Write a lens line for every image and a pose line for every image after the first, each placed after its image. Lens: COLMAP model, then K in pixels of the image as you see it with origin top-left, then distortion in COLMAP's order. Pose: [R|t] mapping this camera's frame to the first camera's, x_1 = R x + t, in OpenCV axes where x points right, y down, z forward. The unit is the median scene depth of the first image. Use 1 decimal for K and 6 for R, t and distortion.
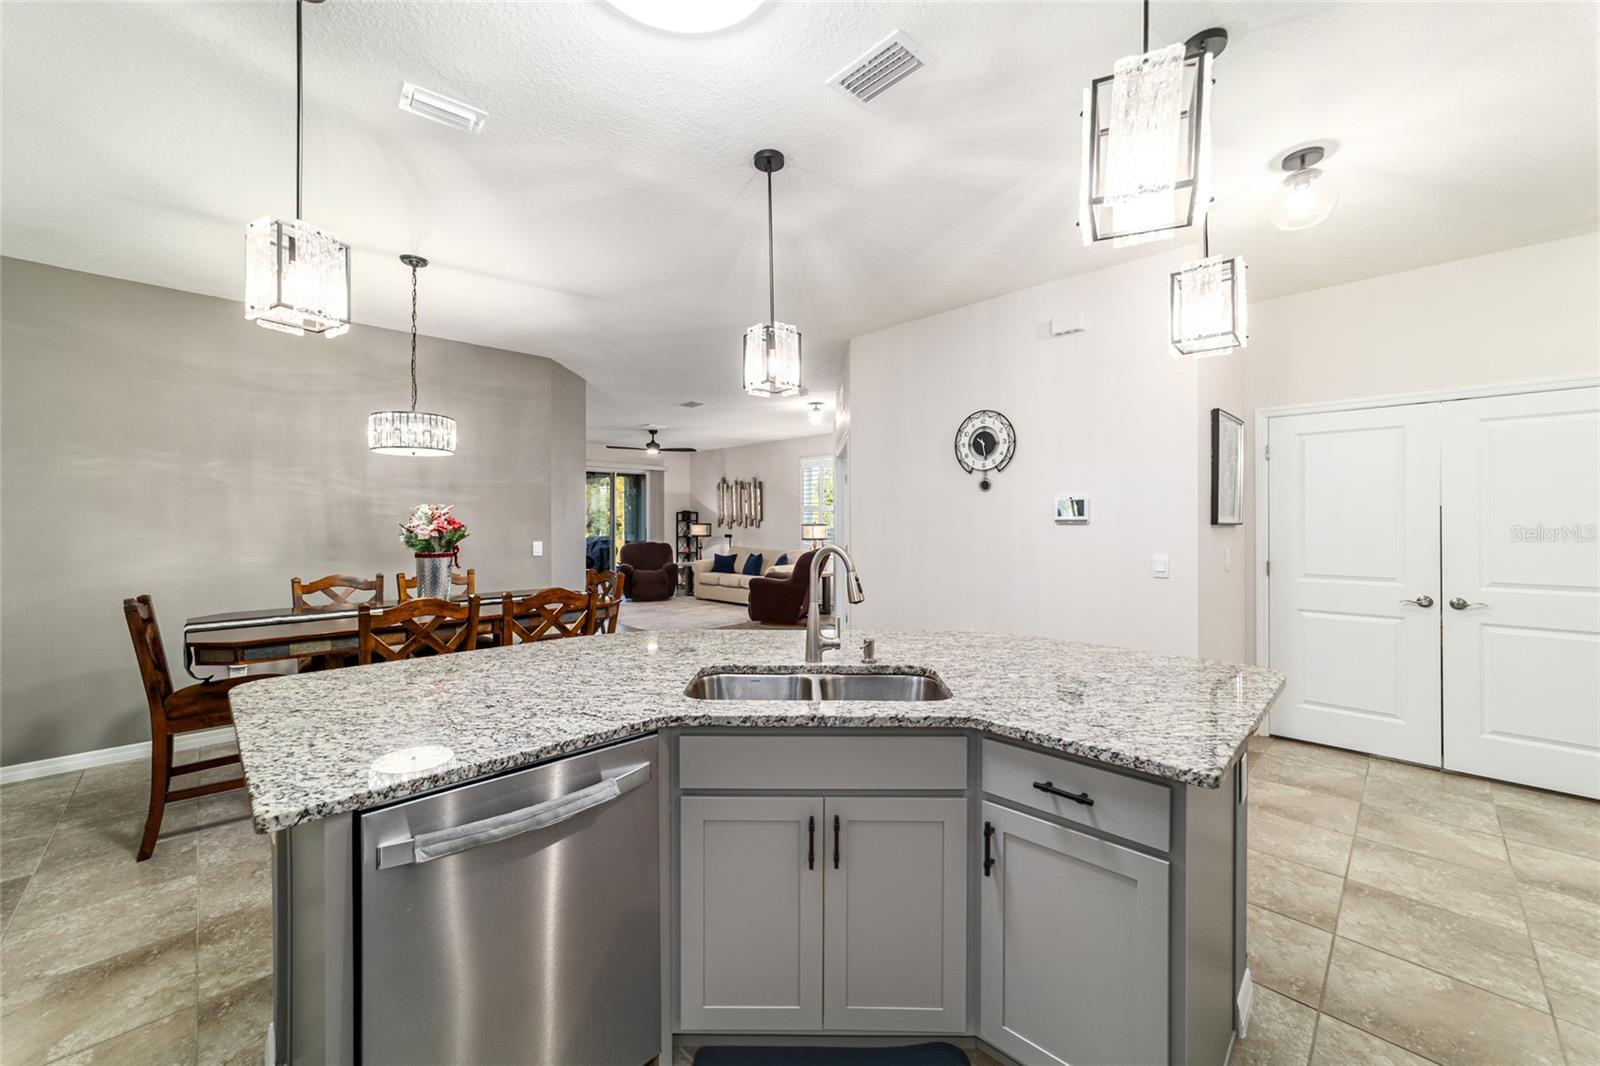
lens RADIAL K [[615.7, 0, 797.5], [0, 615.7, 518.7], [0, 0, 1]] dist [-0.012726, 0.005437]
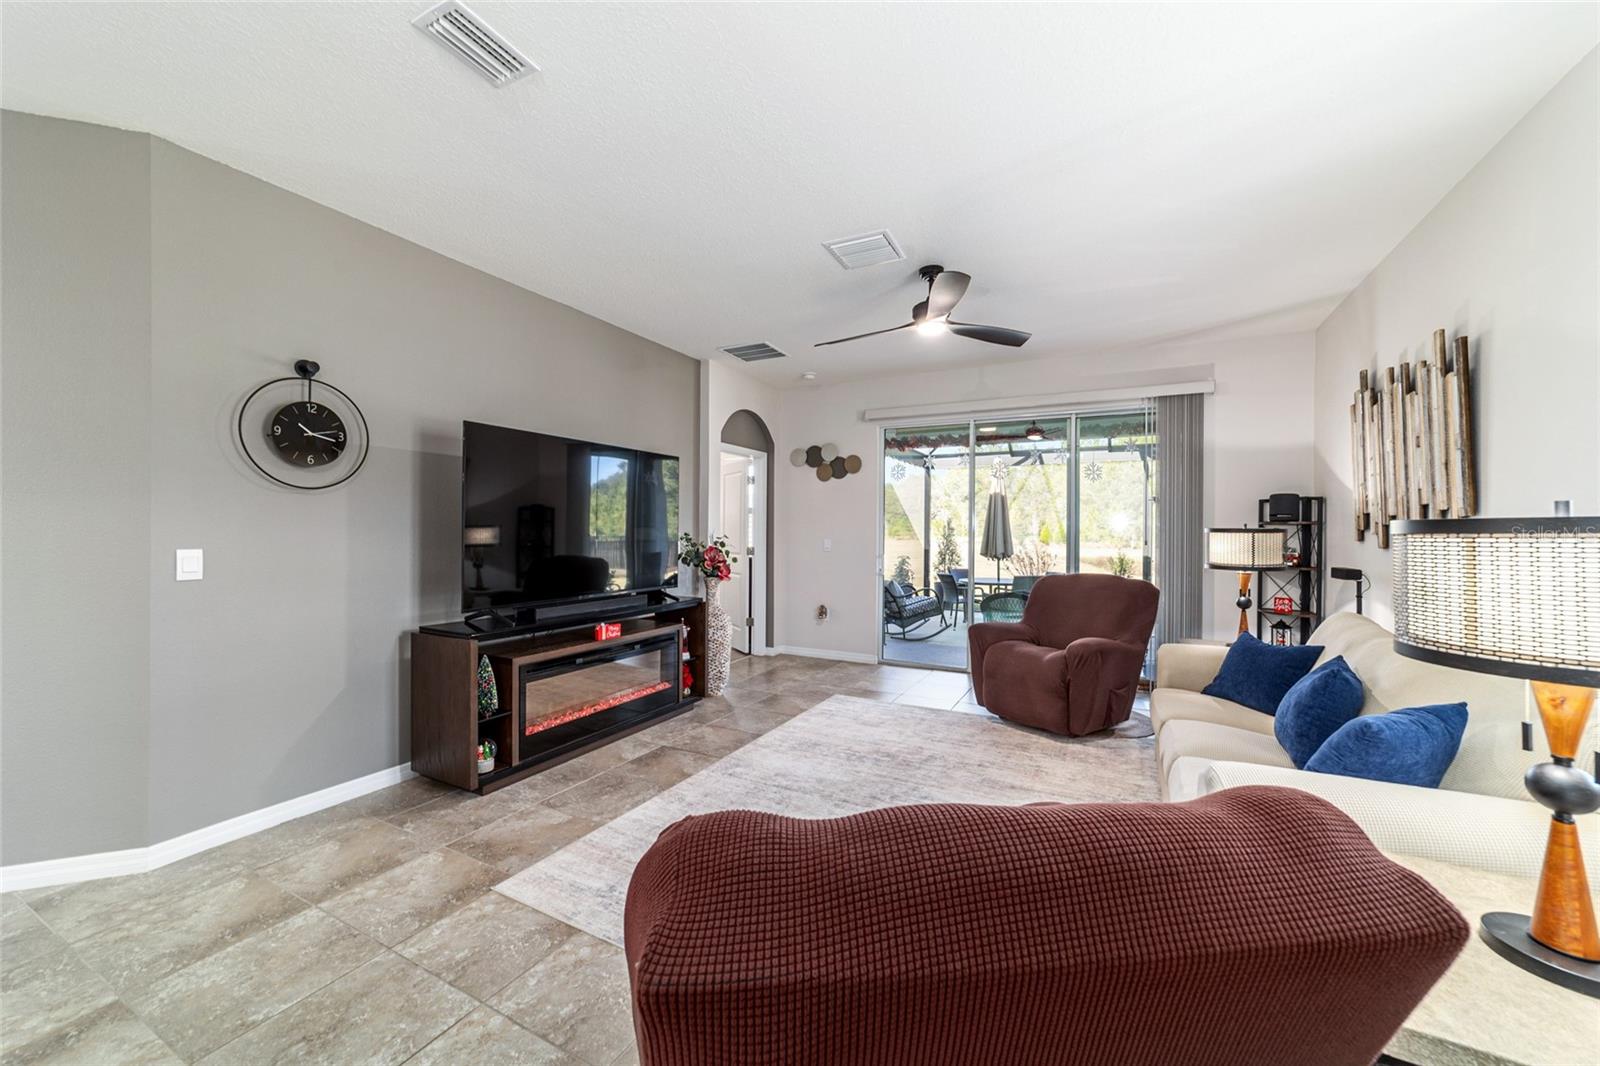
lens RADIAL K [[615.7, 0, 799.9], [0, 615.7, 526.9], [0, 0, 1]] dist [-0.012726, 0.005437]
pose [[0.314403, 0.000359, -0.949290, 0.393936], [-0.005542, 0.999984, -0.001458, 0.048179], [0.949273, 0.005719, 0.314400, 3.774447]]
